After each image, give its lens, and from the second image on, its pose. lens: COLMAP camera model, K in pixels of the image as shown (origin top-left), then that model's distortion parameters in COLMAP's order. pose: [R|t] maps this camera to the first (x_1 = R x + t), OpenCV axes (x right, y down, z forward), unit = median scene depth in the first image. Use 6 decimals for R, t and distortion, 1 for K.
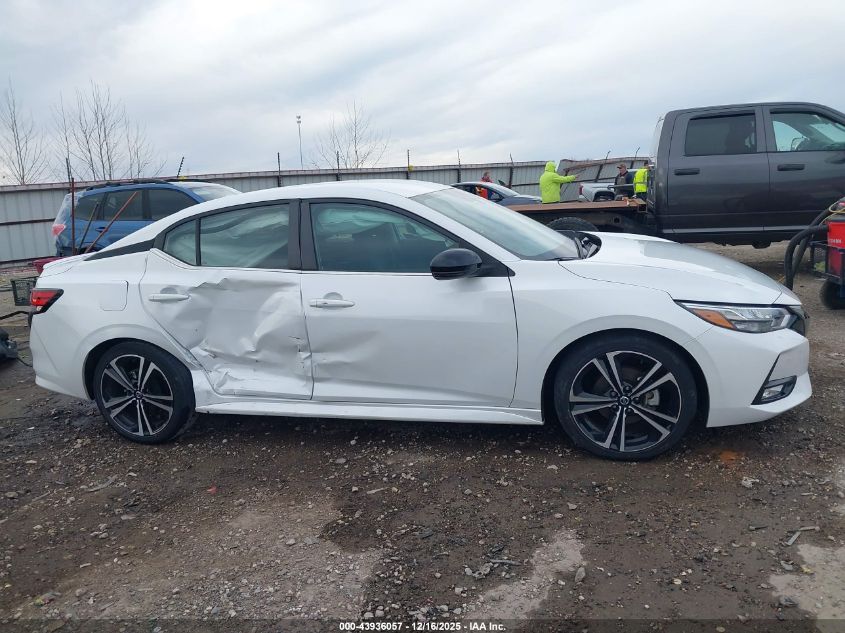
lens RADIAL K [[656.8, 0, 419.8], [0, 656.8, 313.9], [0, 0, 1]] dist [0.015029, -0.043843]
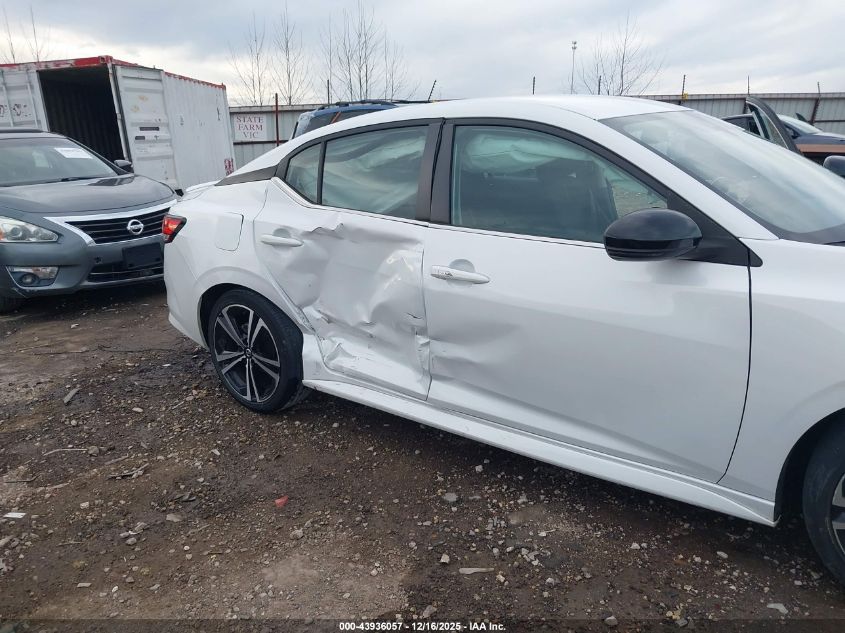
lens RADIAL K [[656.8, 0, 420.1], [0, 656.8, 313.8], [0, 0, 1]] dist [0.015029, -0.043843]
pose [[0.925024, 0.132898, -0.355904, 0.072115], [-0.096278, 0.988241, 0.118785, -0.050544], [0.367506, -0.075613, 0.926942, 0.329663]]
